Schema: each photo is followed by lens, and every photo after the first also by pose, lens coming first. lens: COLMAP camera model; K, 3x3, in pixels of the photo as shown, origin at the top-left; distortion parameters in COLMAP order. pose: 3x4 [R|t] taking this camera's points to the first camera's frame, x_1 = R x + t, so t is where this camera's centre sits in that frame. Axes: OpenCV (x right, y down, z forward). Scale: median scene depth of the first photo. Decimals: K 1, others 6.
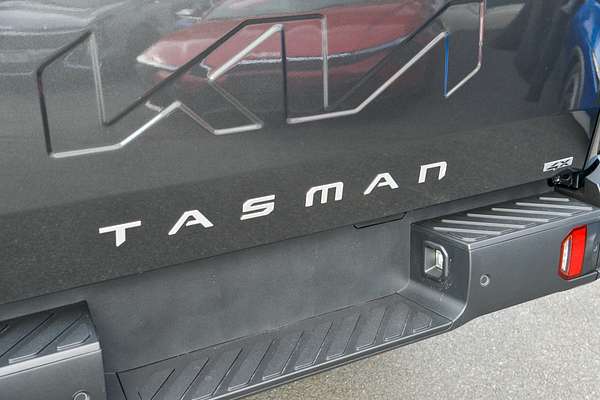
lens RADIAL K [[820.6, 0, 300.0], [0, 820.6, 200.0], [0, 0, 1]] dist [0.211058, 0.000343]
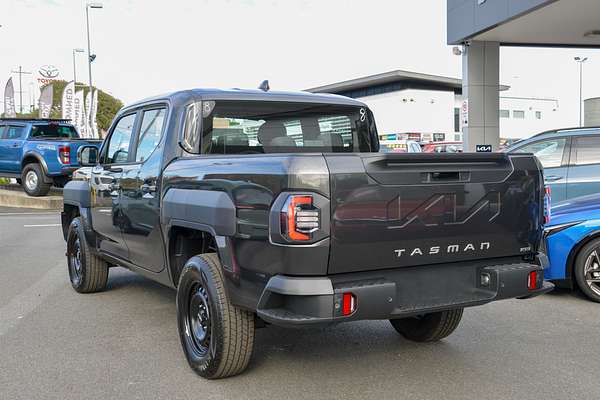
lens RADIAL K [[702.6, 0, 300.0], [0, 702.6, 200.0], [0, 0, 1]] dist [-0.012594, -0.024563]
pose [[0.999580, 0.018820, -0.022031, -0.474958], [-0.023830, 0.966490, -0.255596, 0.488019], [0.016482, 0.256013, 0.966533, -1.581829]]
